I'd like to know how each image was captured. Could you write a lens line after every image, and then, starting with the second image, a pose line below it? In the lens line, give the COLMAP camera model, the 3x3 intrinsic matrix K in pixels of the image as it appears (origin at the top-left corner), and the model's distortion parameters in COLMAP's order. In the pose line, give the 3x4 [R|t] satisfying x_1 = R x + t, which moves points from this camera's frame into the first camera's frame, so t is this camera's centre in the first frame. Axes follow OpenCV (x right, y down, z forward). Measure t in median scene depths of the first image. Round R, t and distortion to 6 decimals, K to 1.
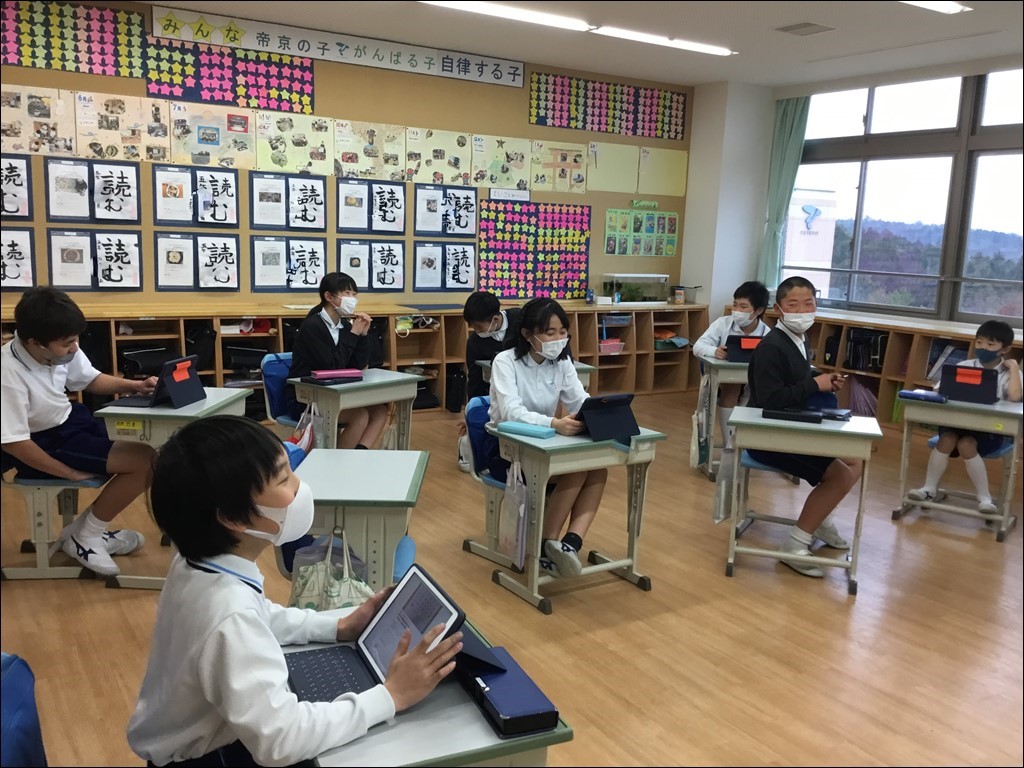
lens RADIAL K [[937.7, 0, 512.0], [0, 937.7, 384.0], [0, 0, 1]] dist [0.015379, -0.007916]
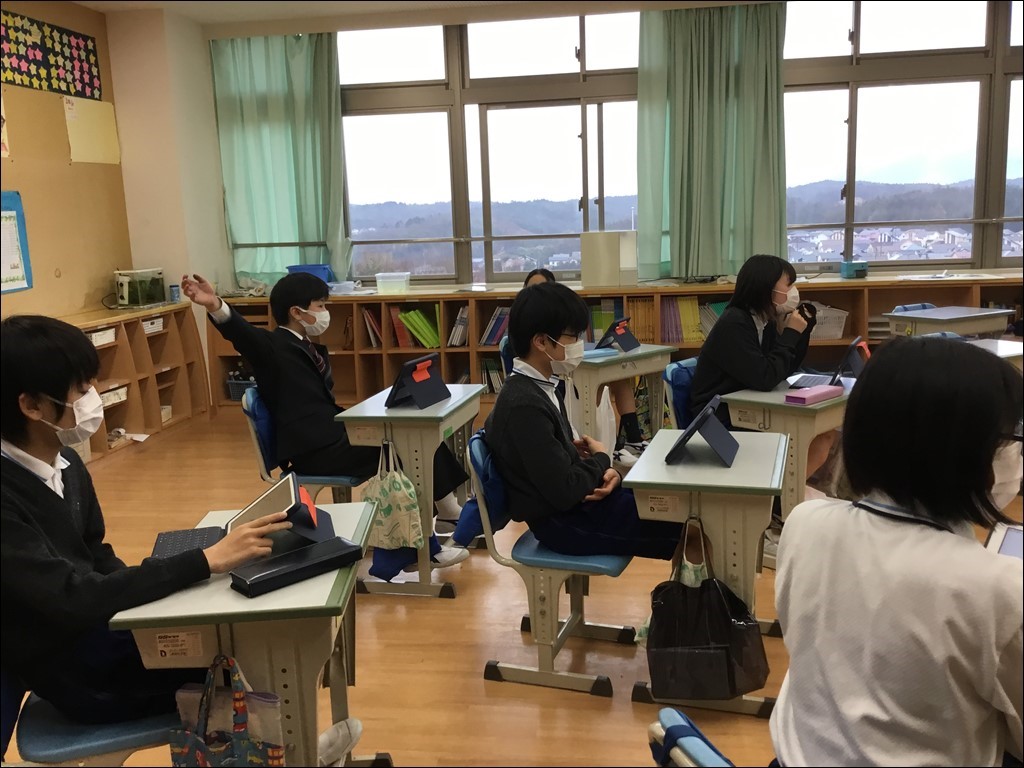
lens RADIAL K [[937.7, 0, 512.0], [0, 937.7, 384.0], [0, 0, 1]] dist [0.015379, -0.007916]
pose [[0.664064, -0.200606, 0.720261, -0.334702], [0.181619, 0.977761, 0.104875, -0.088663], [-0.725282, 0.061169, 0.685729, 0.476716]]
